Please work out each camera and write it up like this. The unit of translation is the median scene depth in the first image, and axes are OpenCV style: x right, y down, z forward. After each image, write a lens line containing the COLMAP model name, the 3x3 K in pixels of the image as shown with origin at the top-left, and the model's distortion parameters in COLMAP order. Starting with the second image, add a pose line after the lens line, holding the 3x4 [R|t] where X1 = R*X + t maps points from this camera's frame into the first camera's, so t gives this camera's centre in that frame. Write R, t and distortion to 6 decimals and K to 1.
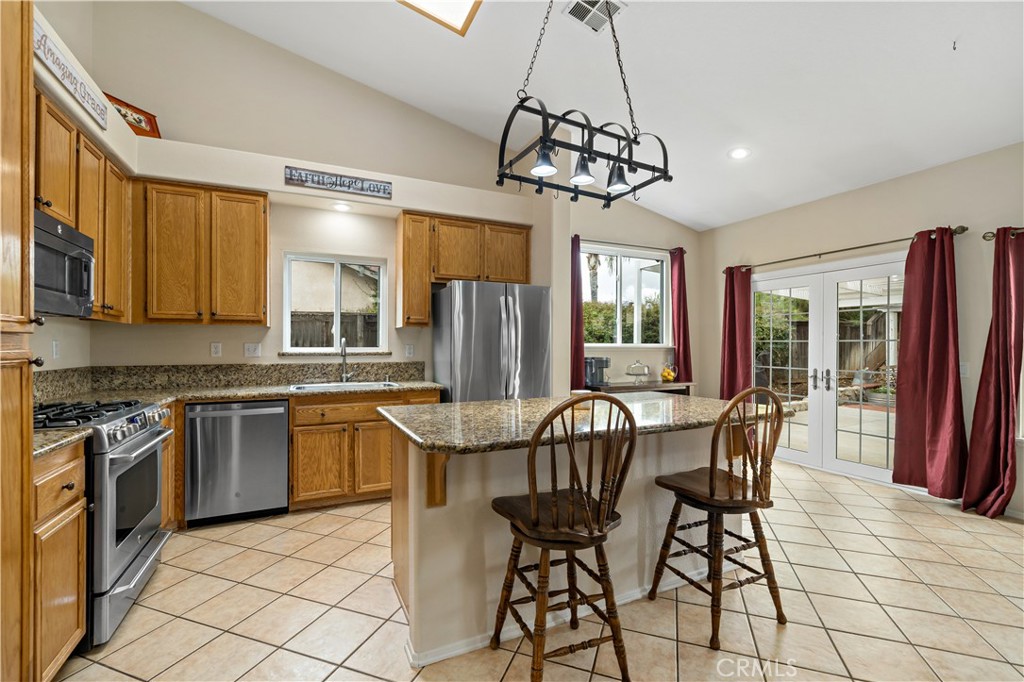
lens RADIAL K [[439.8, 0, 510.5], [0, 439.8, 348.2], [0, 0, 1]] dist [-0.005032, -0.000068]
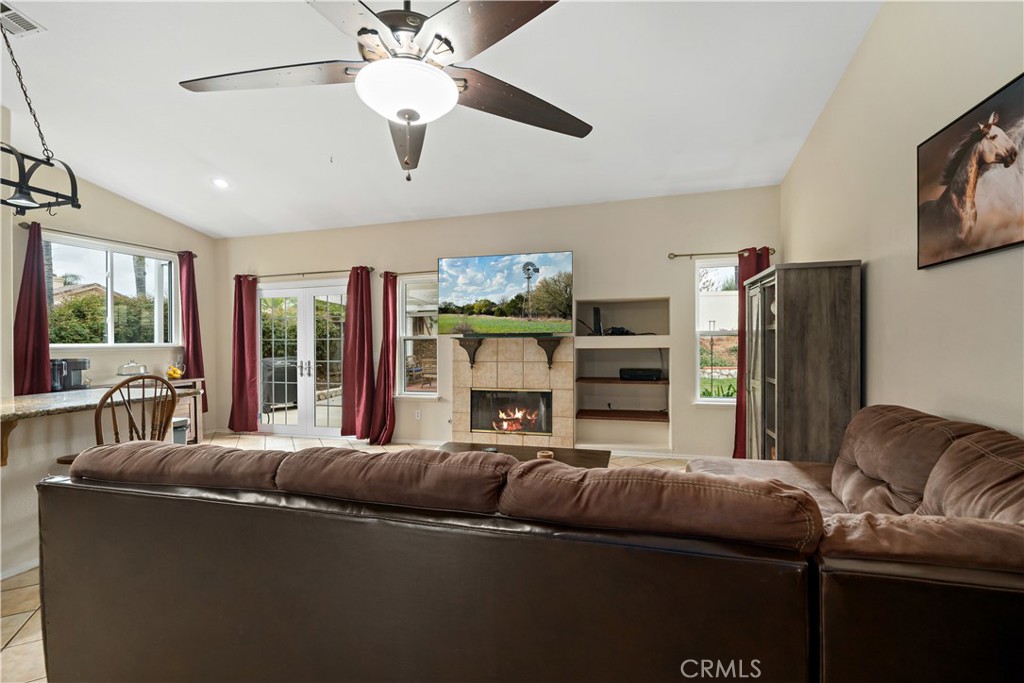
lens RADIAL K [[440.6, 0, 511.6], [0, 440.6, 338.4], [0, 0, 1]] dist [0.002494, 0.000073]
pose [[0.658017, -0.005974, 0.752979, 0.139294], [0.016602, 0.999841, -0.006575, -0.000854], [-0.752820, 0.016827, 0.658011, -0.398416]]
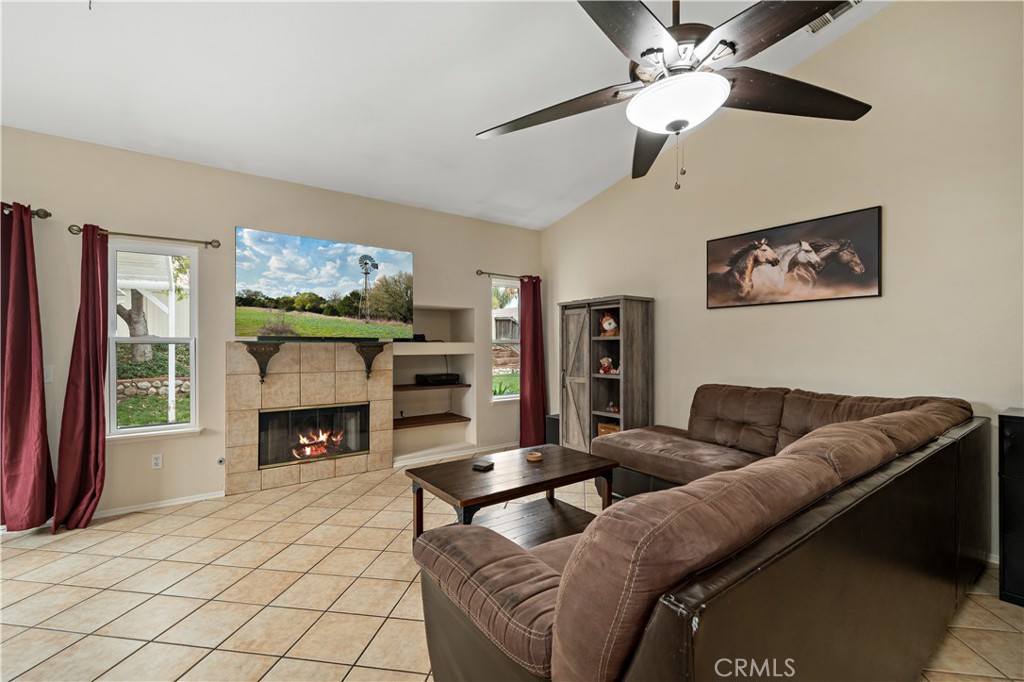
lens RADIAL K [[439.8, 0, 510.5], [0, 439.8, 348.2], [0, 0, 1]] dist [-0.005032, -0.000068]
pose [[-0.192377, -0.007204, 0.981295, -0.007736], [0.005988, 0.999946, 0.008515, -0.003623], [-0.981303, 0.007514, -0.192323, 0.227128]]
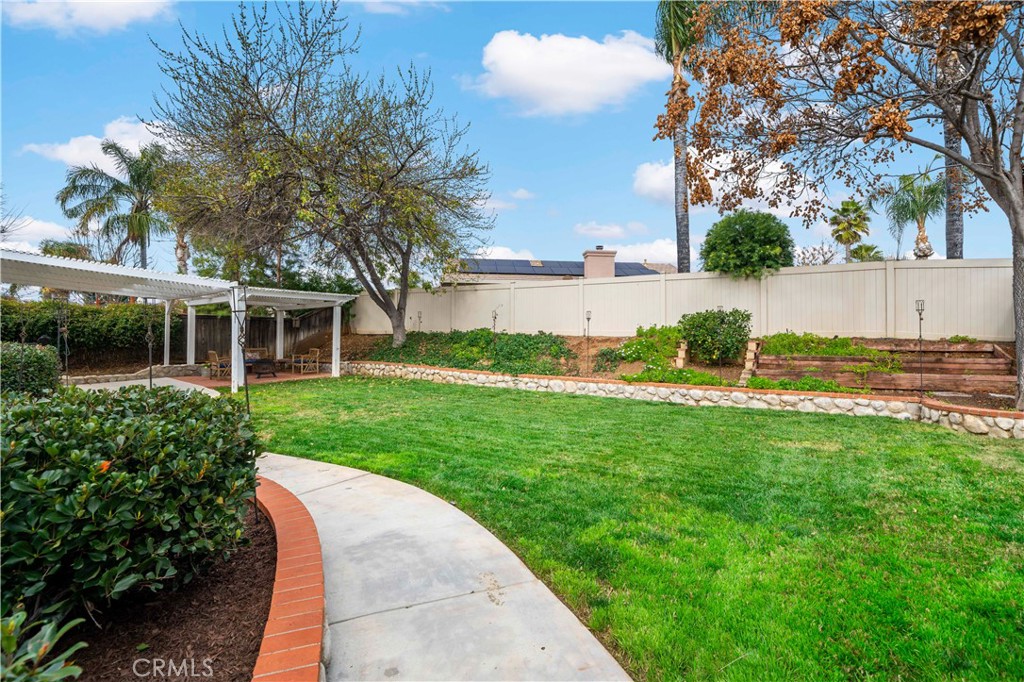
lens RADIAL K [[441.7, 0, 512.0], [0, 441.7, 341.0], [0, 0, 1]] dist [-0.001871, -0.000388]
pose [[0.901453, 0.005009, 0.432847, 2.693199], [-0.005681, 0.999984, 0.000258, 0.029483], [-0.432839, -0.002691, 0.901467, -1.727727]]
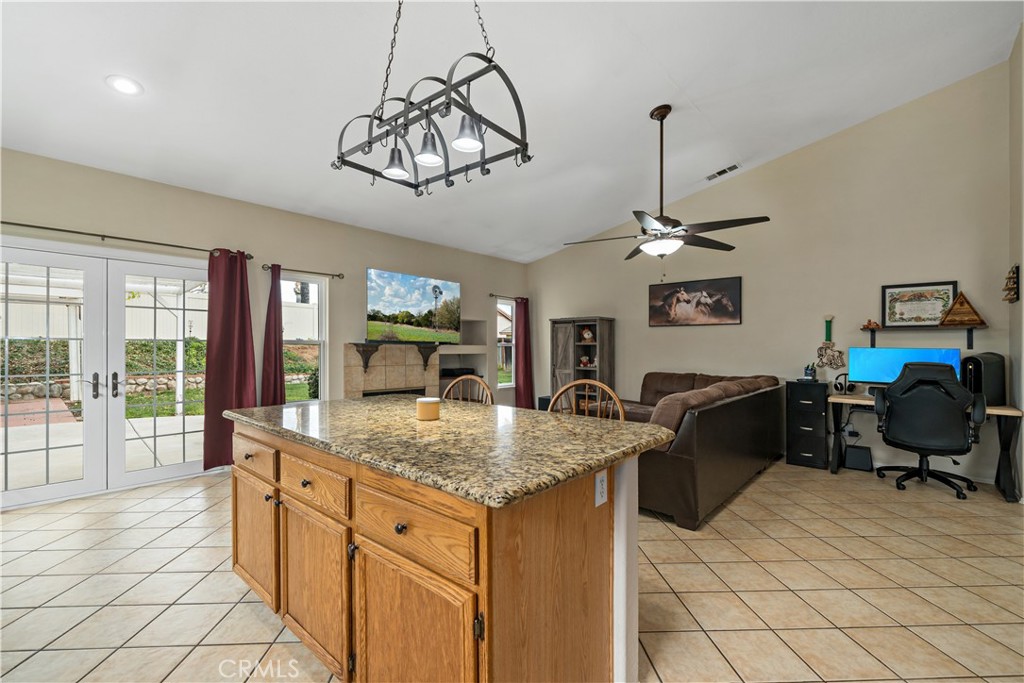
lens RADIAL K [[441.7, 0, 512.0], [0, 441.7, 341.5], [0, 0, 1]] dist [-0.001871, -0.000388]
pose [[-0.392310, 0.006842, 0.919807, -0.431278], [-0.003827, 0.999952, -0.009071, -0.009667], [-0.919825, -0.007079, -0.392265, 0.719481]]
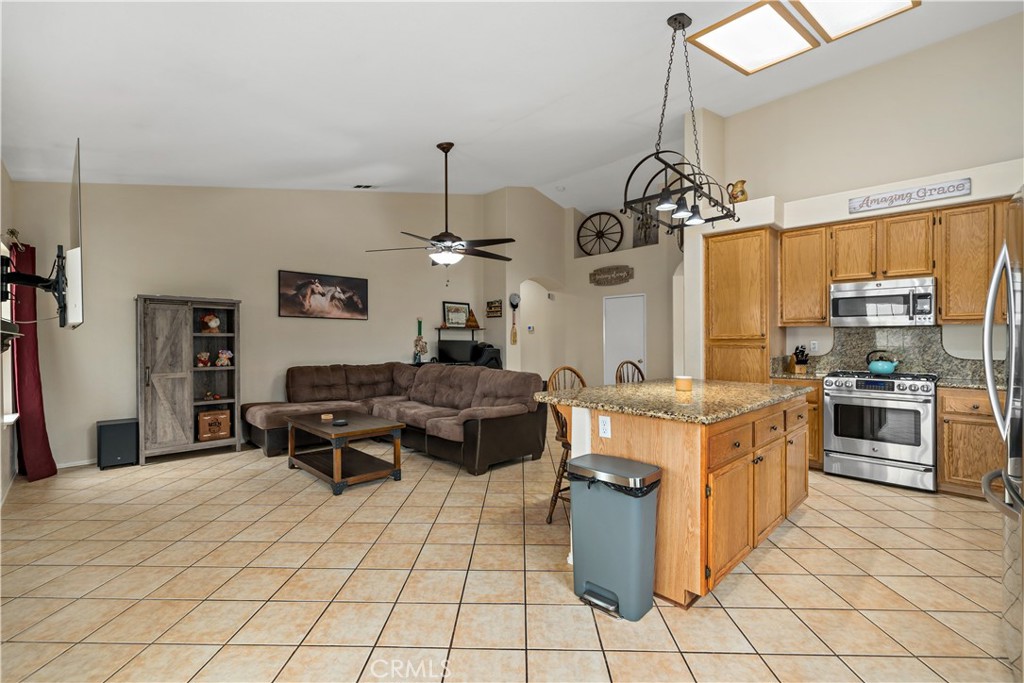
lens RADIAL K [[447.8, 0, 504.6], [0, 447.8, 341.1], [0, 0, 1]] dist [-0.000429, -0.000021]
pose [[-0.949257, -0.001654, -0.314497, 0.662035], [-0.000157, 0.999989, -0.004788, 0.006706], [0.314501, -0.004496, -0.949246, 1.264540]]
